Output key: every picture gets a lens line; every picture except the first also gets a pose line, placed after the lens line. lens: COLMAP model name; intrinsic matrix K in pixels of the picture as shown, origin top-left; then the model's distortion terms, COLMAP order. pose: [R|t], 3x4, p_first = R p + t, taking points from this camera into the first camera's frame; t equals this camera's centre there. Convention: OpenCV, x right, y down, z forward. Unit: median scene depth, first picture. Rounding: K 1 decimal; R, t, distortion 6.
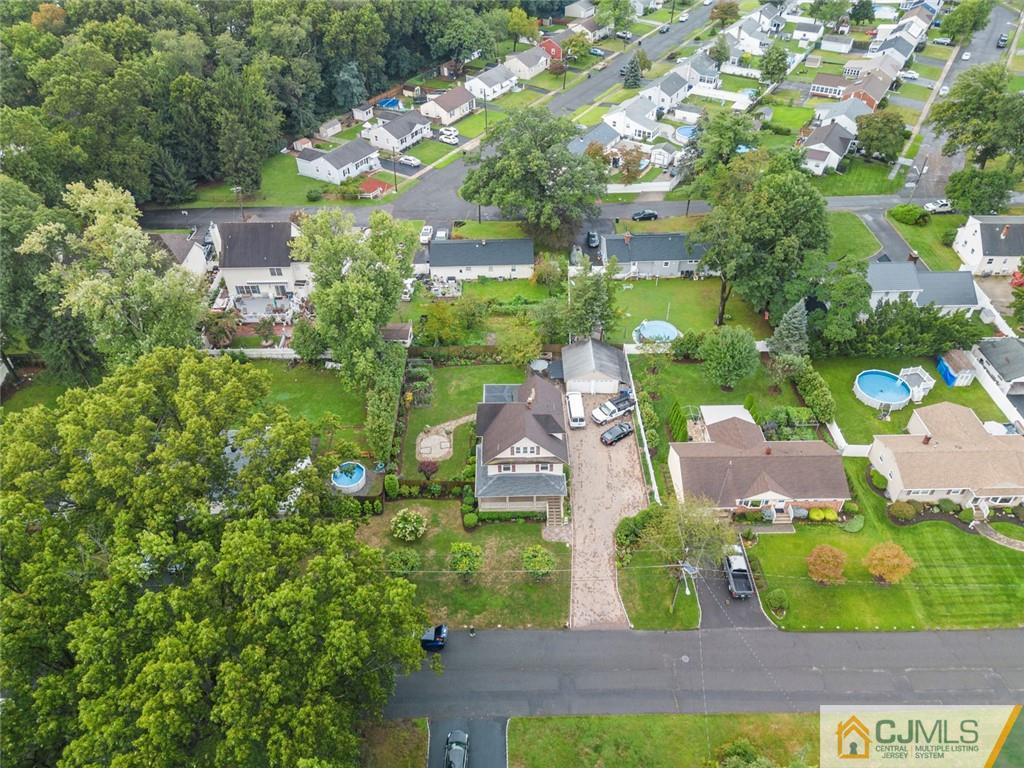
lens RADIAL K [[715.7, 0, 513.8], [0, 715.7, 383.8], [0, 0, 1]] dist [0.042439, -0.028894]
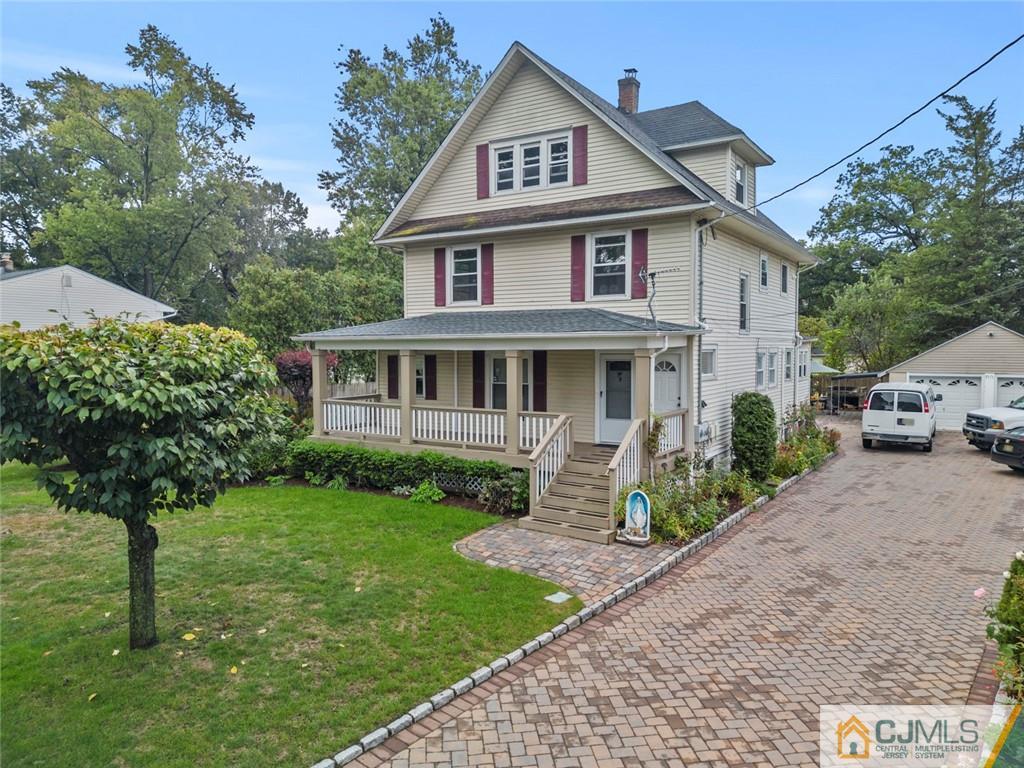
lens RADIAL K [[715.7, 0, 508.5], [0, 715.7, 387.0], [0, 0, 1]] dist [0.042439, -0.028894]
pose [[0.832488, 0.041218, -0.552508, 0.136542], [-0.366886, 0.788265, -0.493997, 0.259264], [0.415161, 0.613954, 0.671343, 0.872813]]
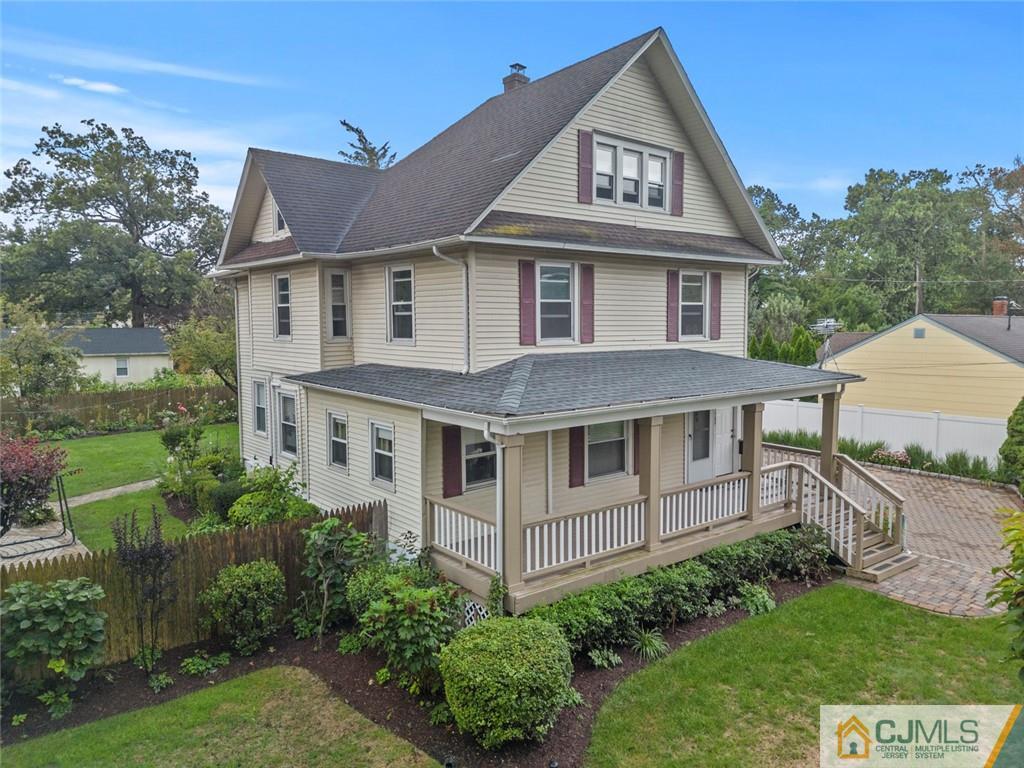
lens RADIAL K [[715.7, 0, 512.0], [0, 715.7, 383.0], [0, 0, 1]] dist [0.042439, -0.028894]
pose [[0.787638, -0.044897, 0.614500, -0.125904], [0.396697, 0.800075, -0.450013, 0.205768], [-0.471442, 0.598218, 0.647980, 0.909407]]
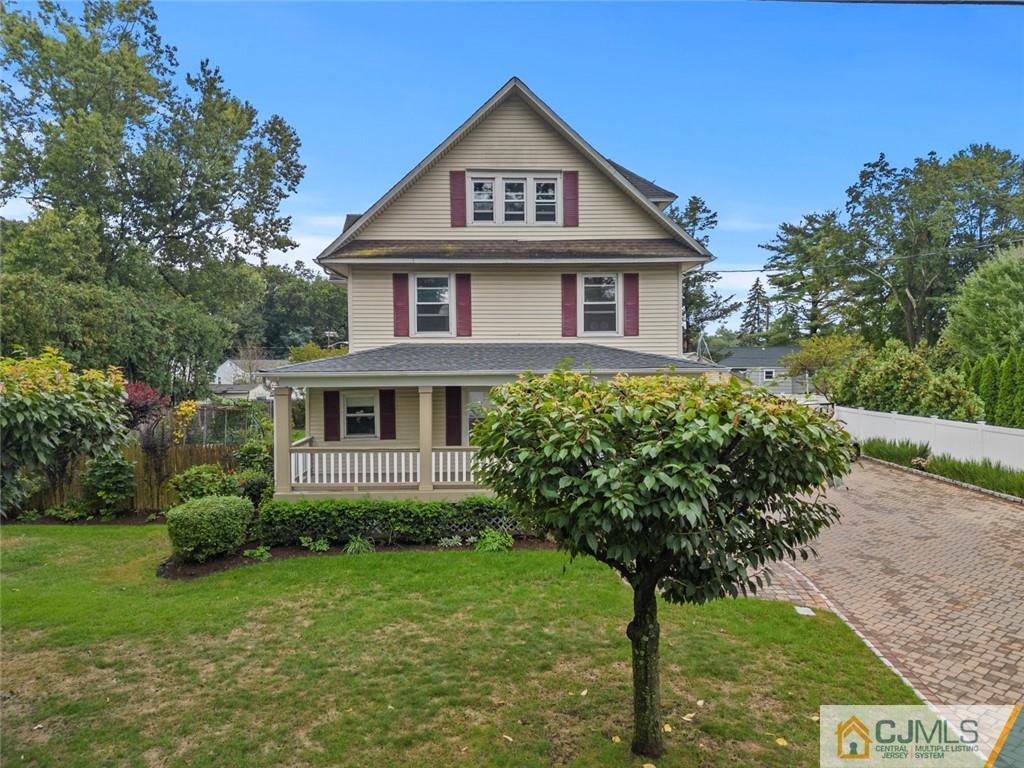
lens RADIAL K [[715.7, 0, 519.0], [0, 715.7, 383.8], [0, 0, 1]] dist [0.042439, -0.028894]
pose [[0.999884, 0.005142, 0.014368, 0.014071], [0.005055, 0.776760, -0.629777, 0.277952], [-0.014399, 0.629776, 0.776643, 0.845152]]
